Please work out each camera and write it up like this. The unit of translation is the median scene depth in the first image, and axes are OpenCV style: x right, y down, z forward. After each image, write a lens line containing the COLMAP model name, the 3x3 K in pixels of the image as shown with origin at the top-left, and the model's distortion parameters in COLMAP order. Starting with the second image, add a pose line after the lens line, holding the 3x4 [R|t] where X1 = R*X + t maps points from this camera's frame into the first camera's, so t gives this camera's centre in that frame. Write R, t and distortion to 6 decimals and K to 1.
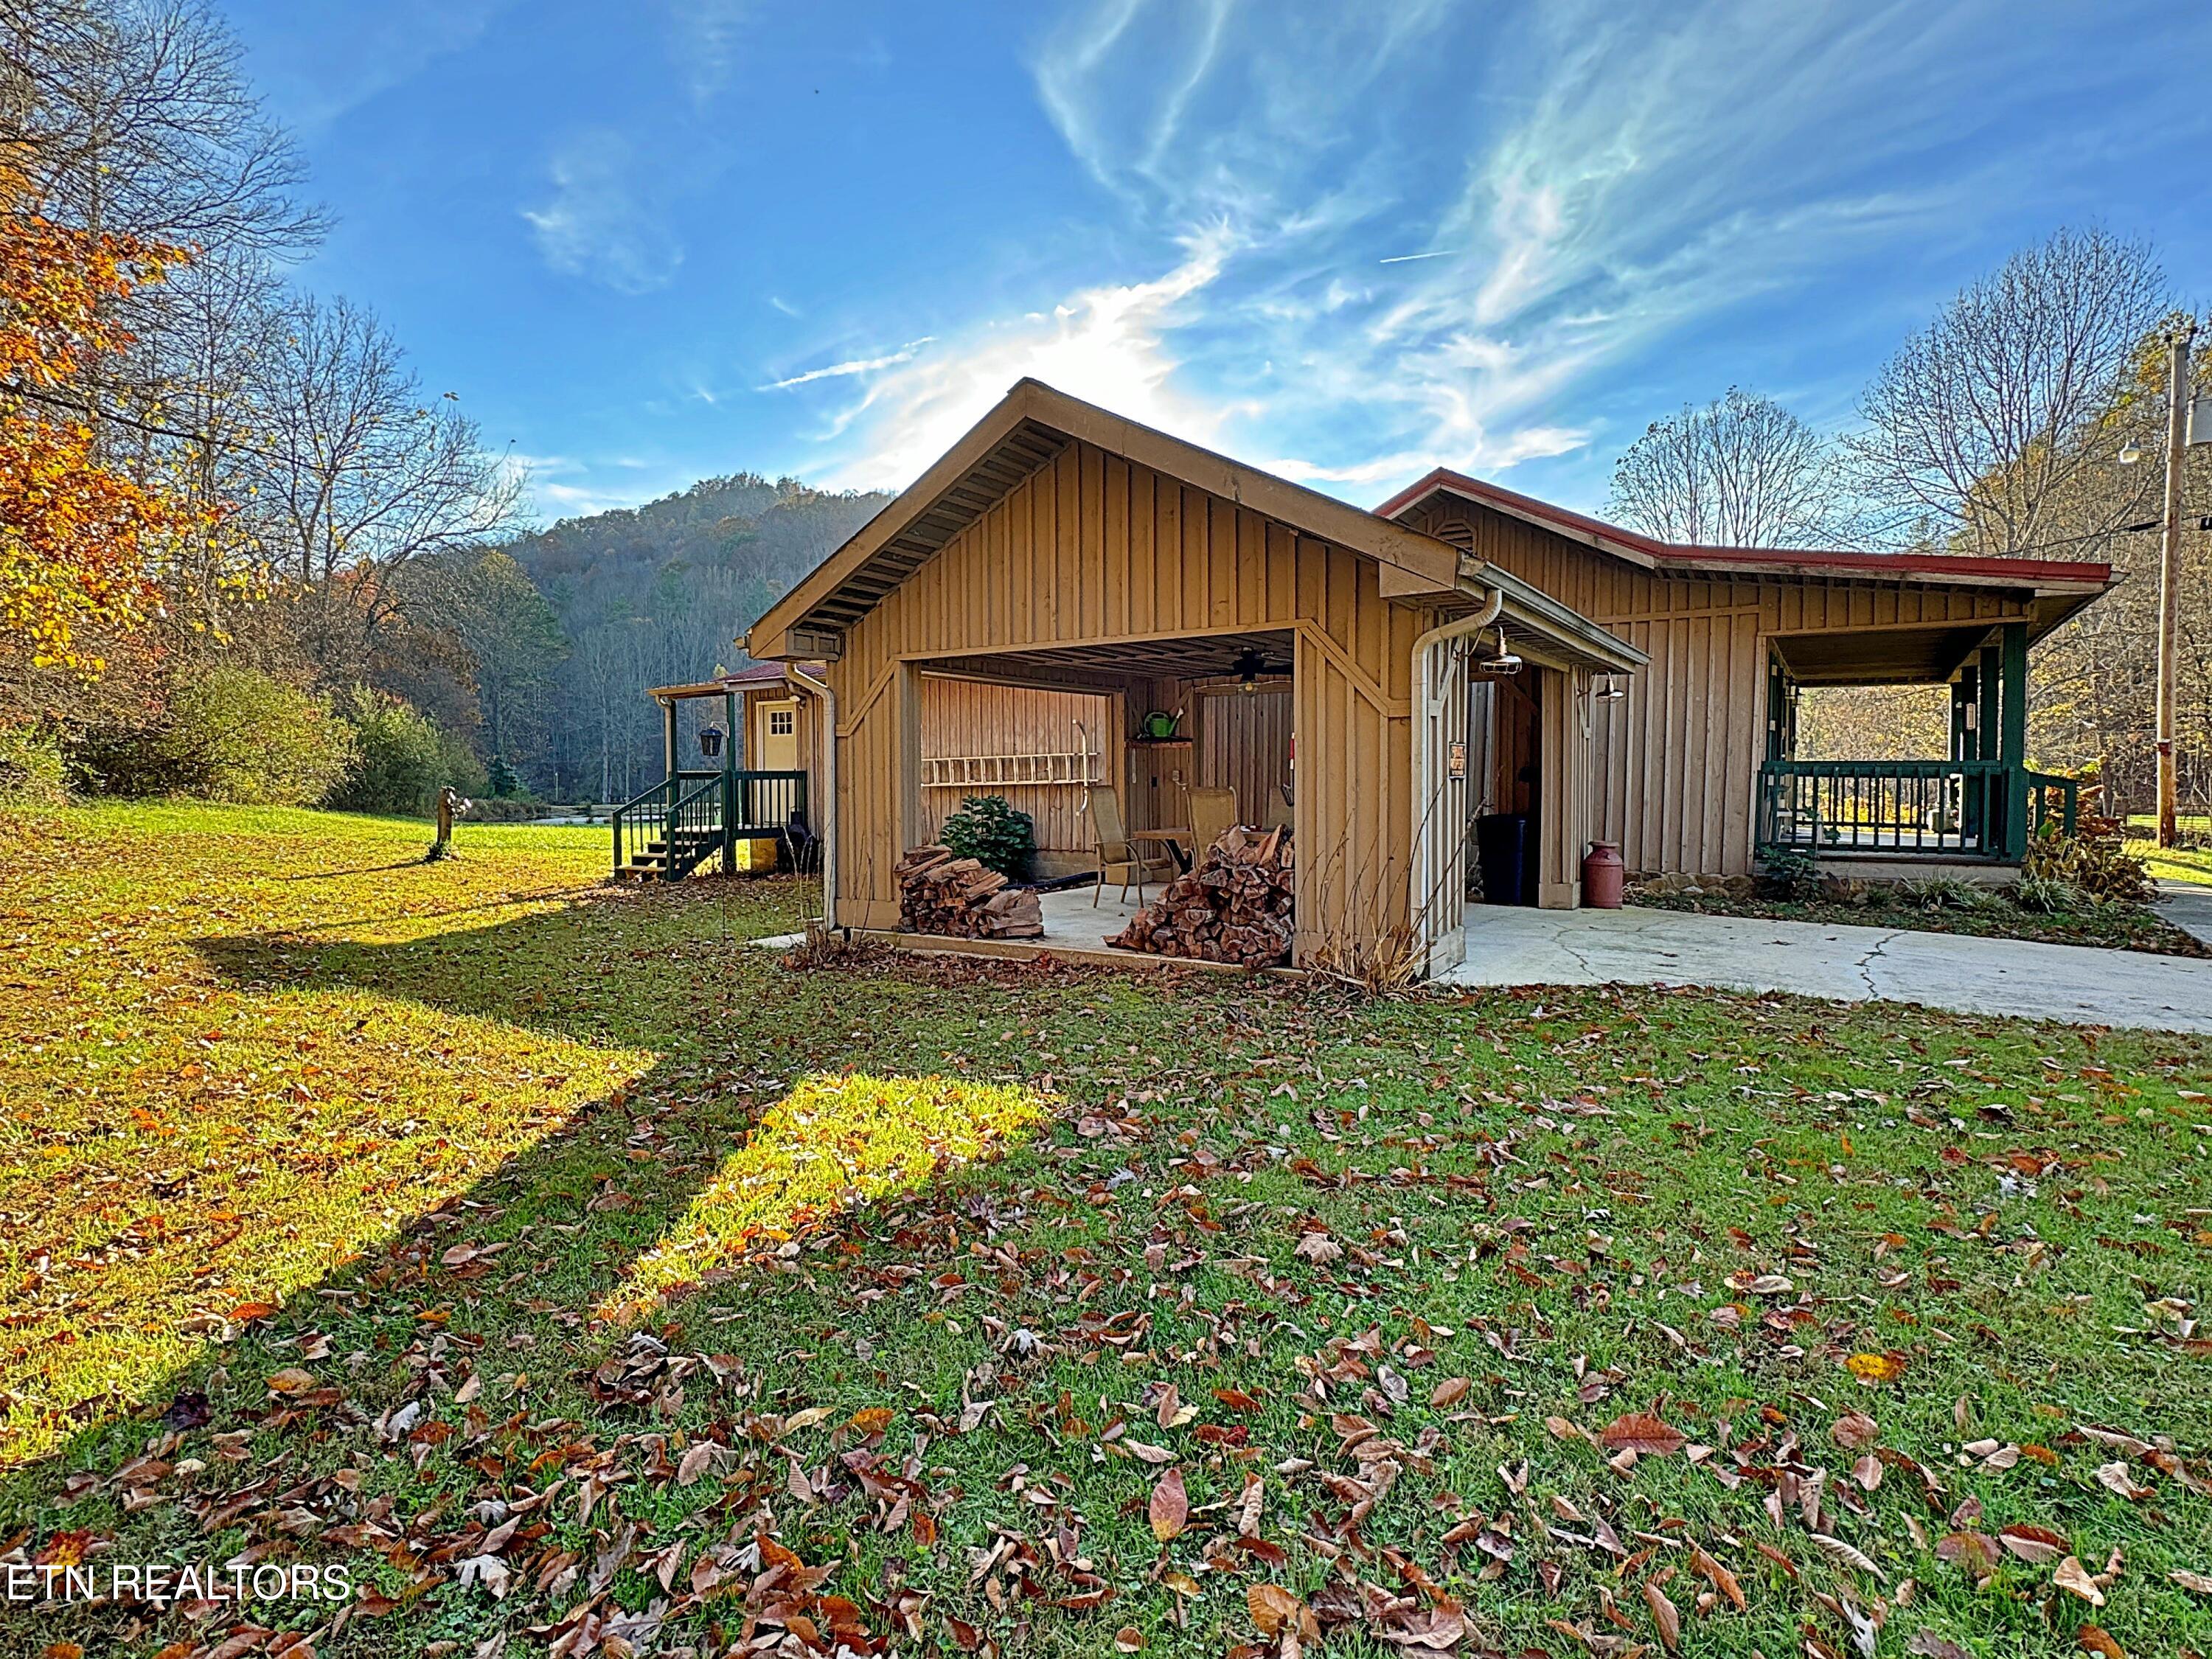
lens RADIAL K [[1141.0, 0, 1106.9], [0, 1141.0, 830.9], [0, 0, 1]] dist [-0.001218, -0.001360]
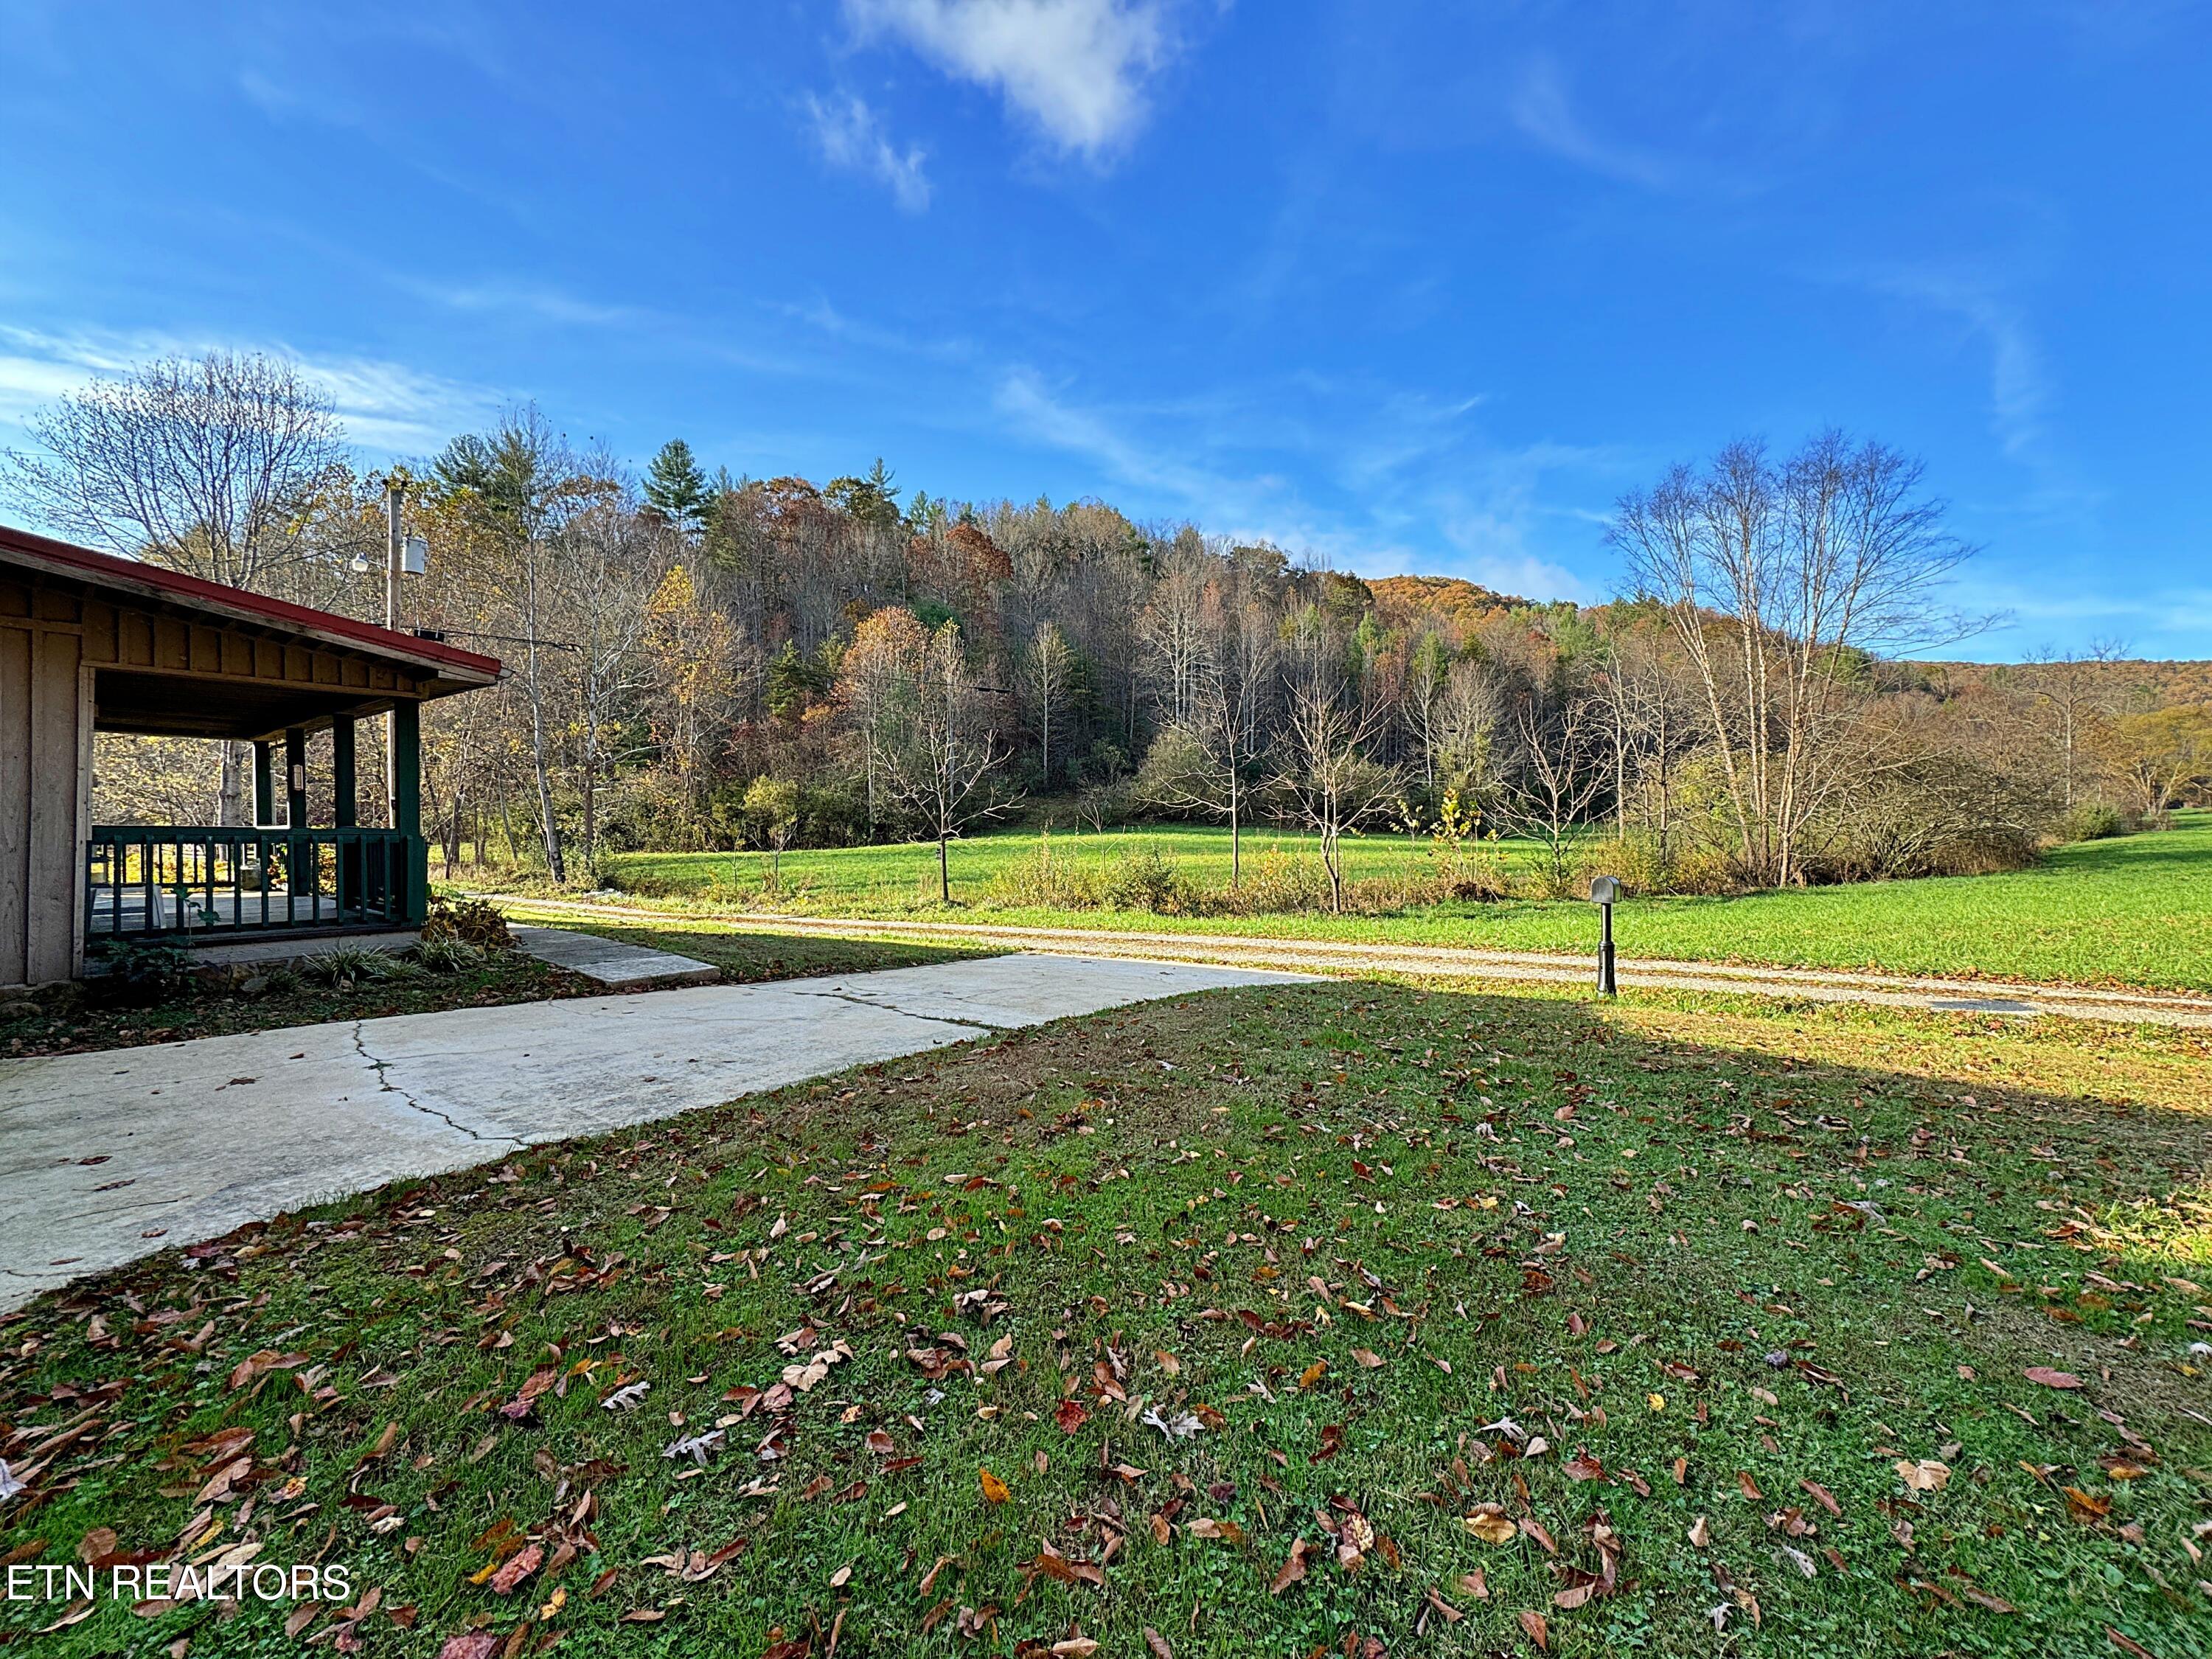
lens RADIAL K [[874.9, 0, 1108.6], [0, 874.9, 831.3], [0, 0, 1]] dist [-0.004101, -0.000278]
pose [[0.077800, -0.008879, 0.996929, 0.045963], [0.037810, 0.999267, 0.005949, -0.040126], [-0.996252, 0.037231, 0.078079, 0.296311]]
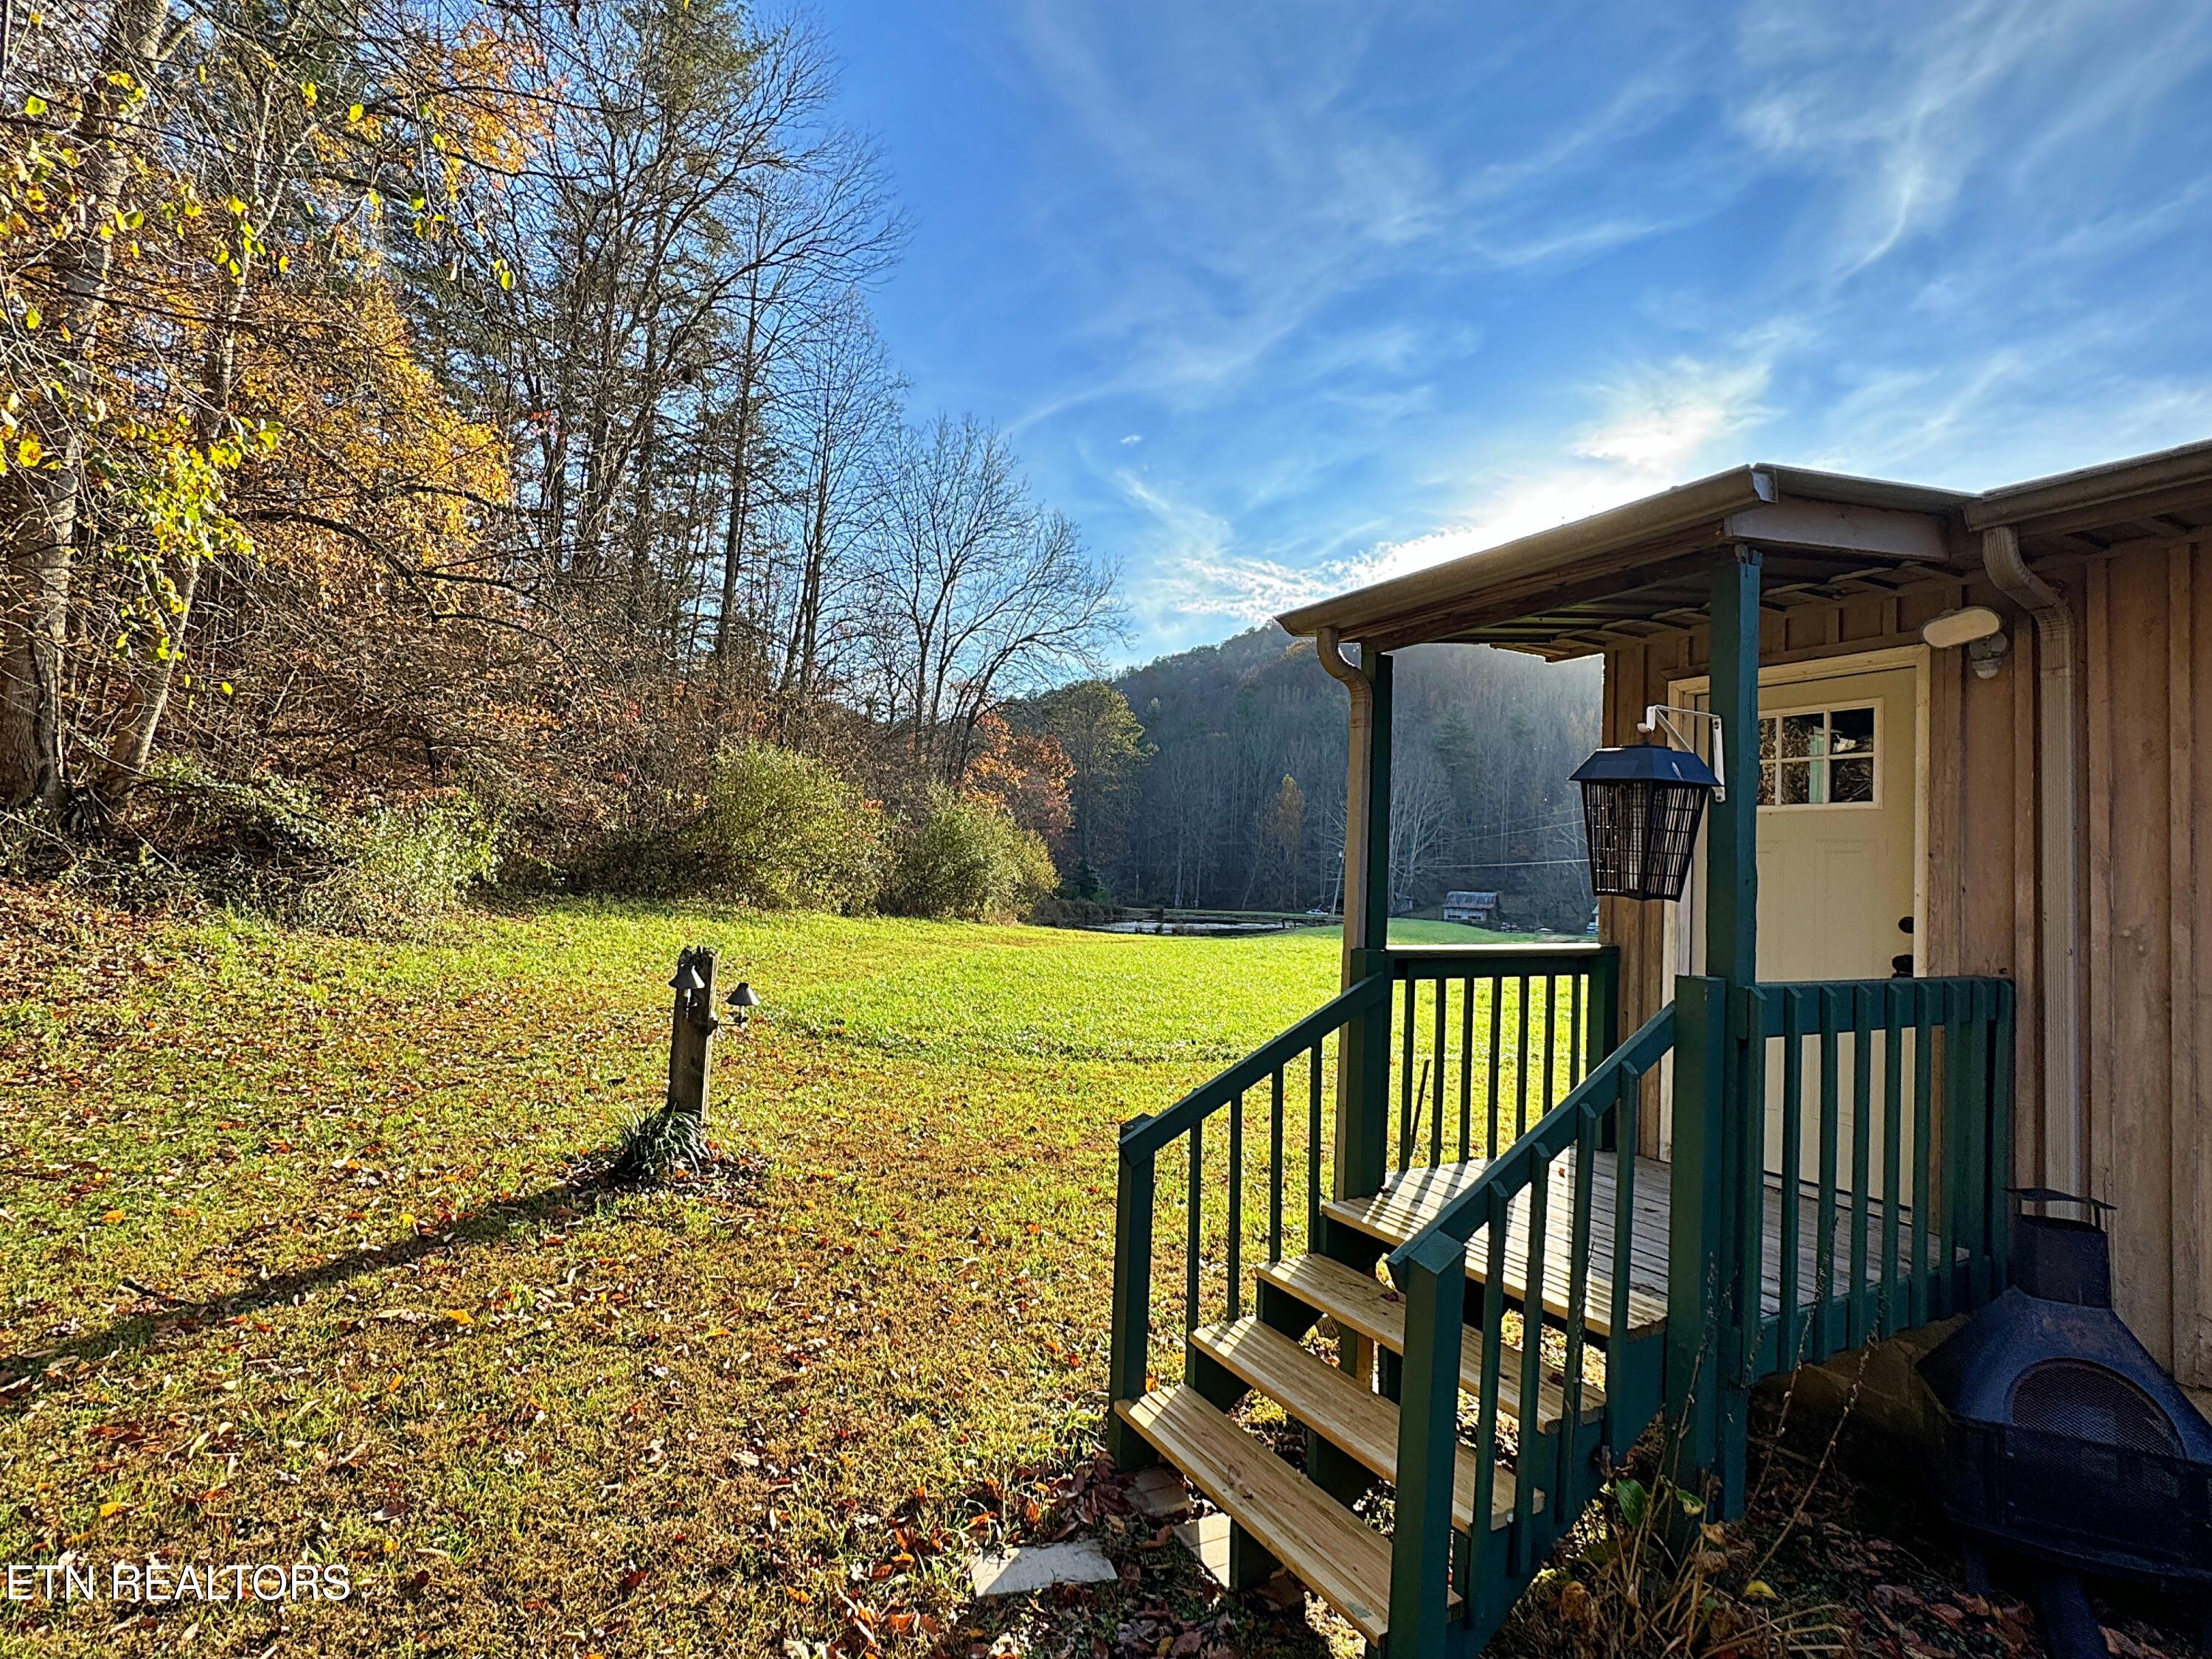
lens RADIAL K [[1083.7, 0, 1098.3], [0, 1083.7, 826.5], [0, 0, 1]] dist [-0.000420, 0.000001]
pose [[0.881739, 0.012868, -0.471562, -0.583976], [-0.061219, 0.994296, -0.087337, -0.096017], [0.467749, 0.105877, 0.877497, 1.393602]]
